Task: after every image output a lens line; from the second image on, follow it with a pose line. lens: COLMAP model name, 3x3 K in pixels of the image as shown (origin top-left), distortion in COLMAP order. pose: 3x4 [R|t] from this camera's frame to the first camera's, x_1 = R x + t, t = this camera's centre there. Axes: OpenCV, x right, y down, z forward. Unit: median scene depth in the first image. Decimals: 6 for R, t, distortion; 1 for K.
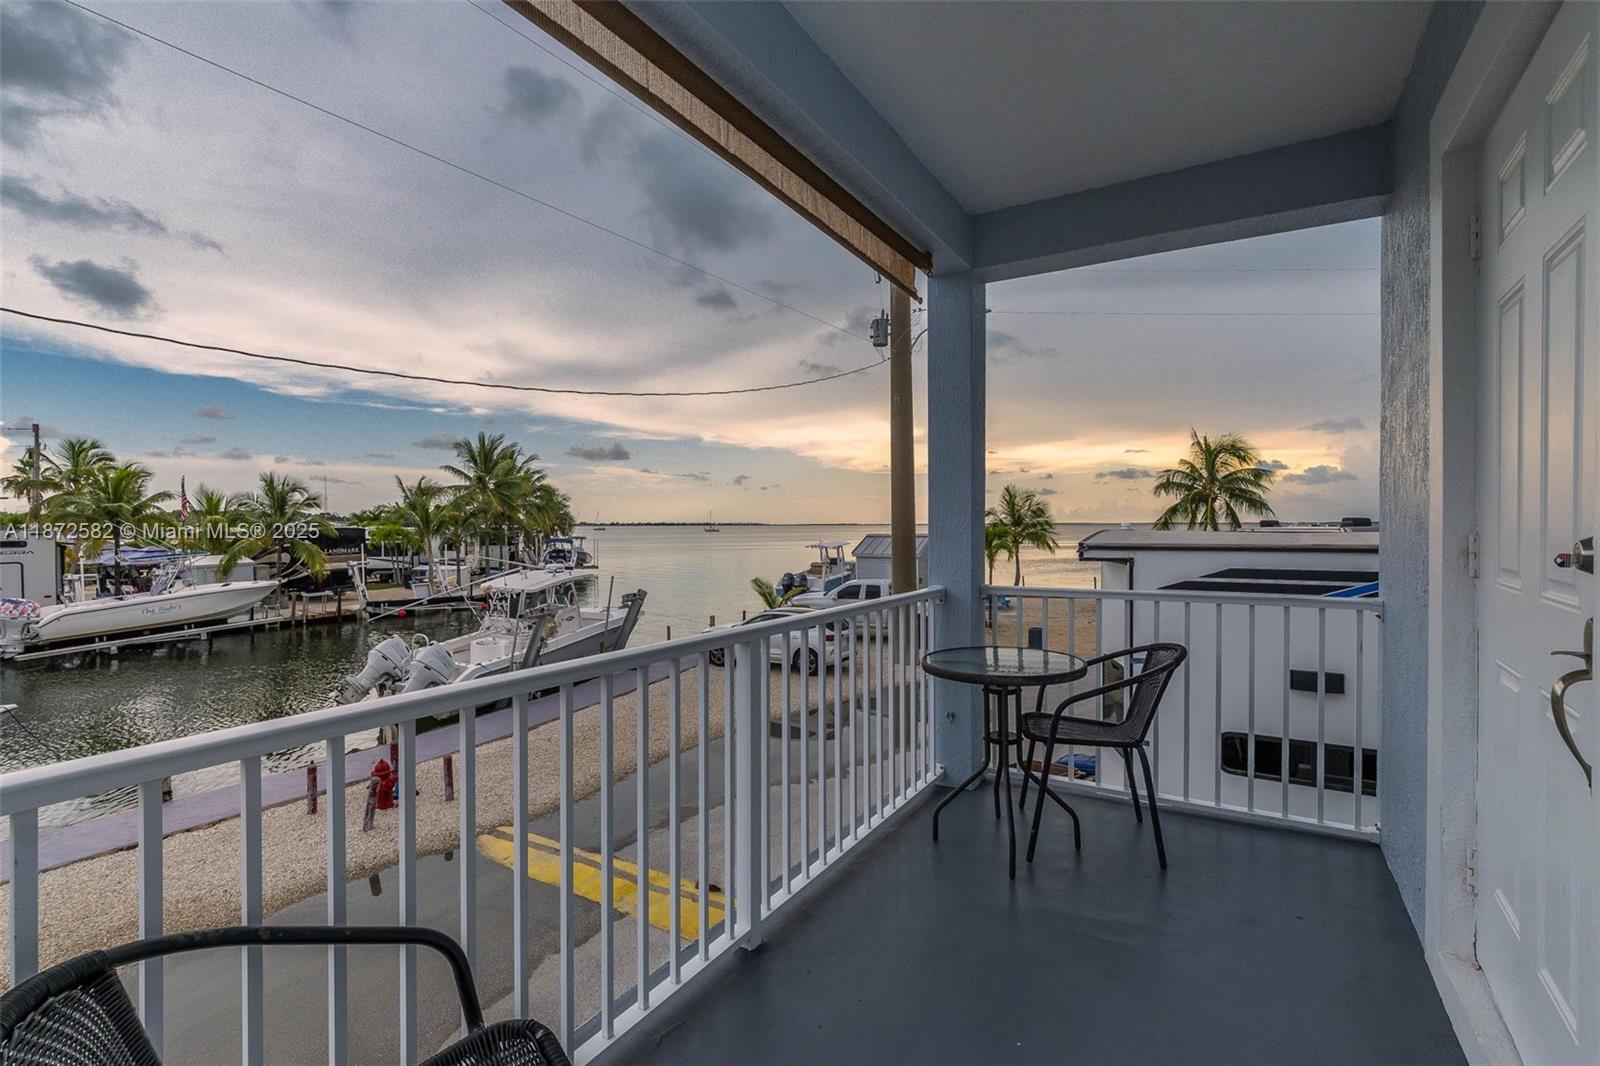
lens RADIAL K [[770.5, 0, 827.8], [0, 770.5, 528.4], [0, 0, 1]] dist [0.000910, 0.000393]
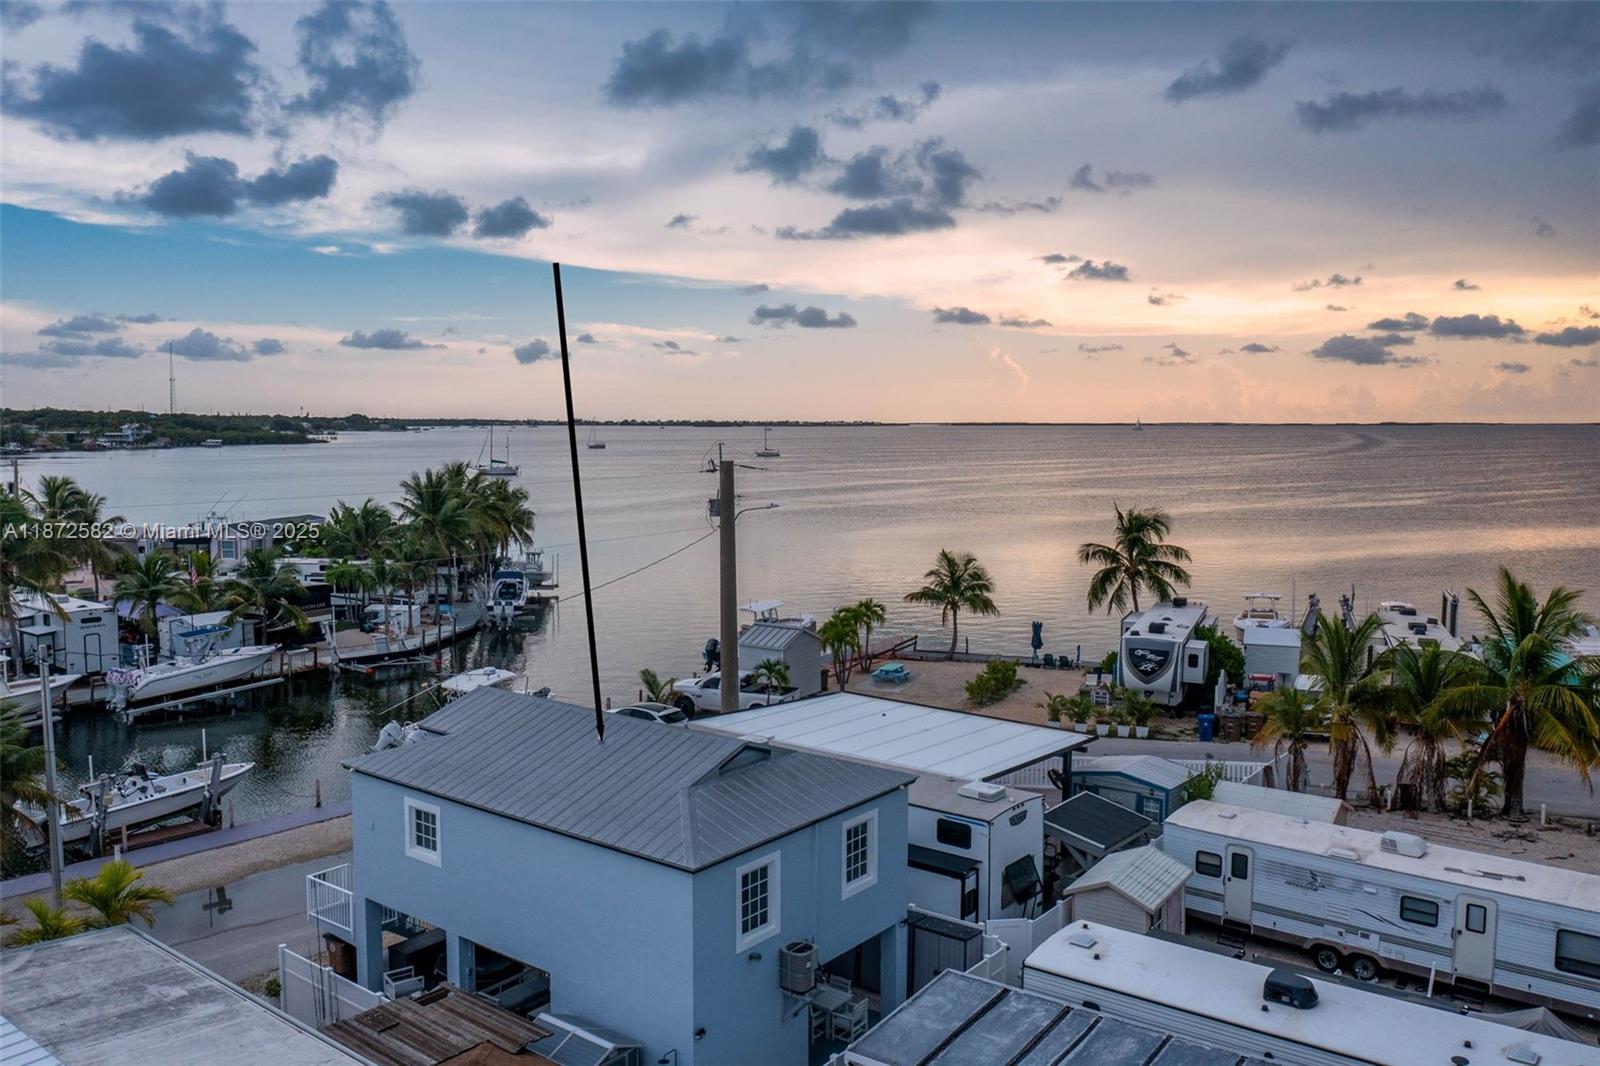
lens RADIAL K [[1191.3, 0, 779.1], [0, 1191.3, 571.3], [0, 0, 1]] dist [0.003219, 0.002384]
pose [[0.991417, 0.022094, -0.128859, 0.218904], [-0.010914, 0.996163, 0.086836, -0.154453], [0.130283, -0.084684, 0.987854, -0.518249]]
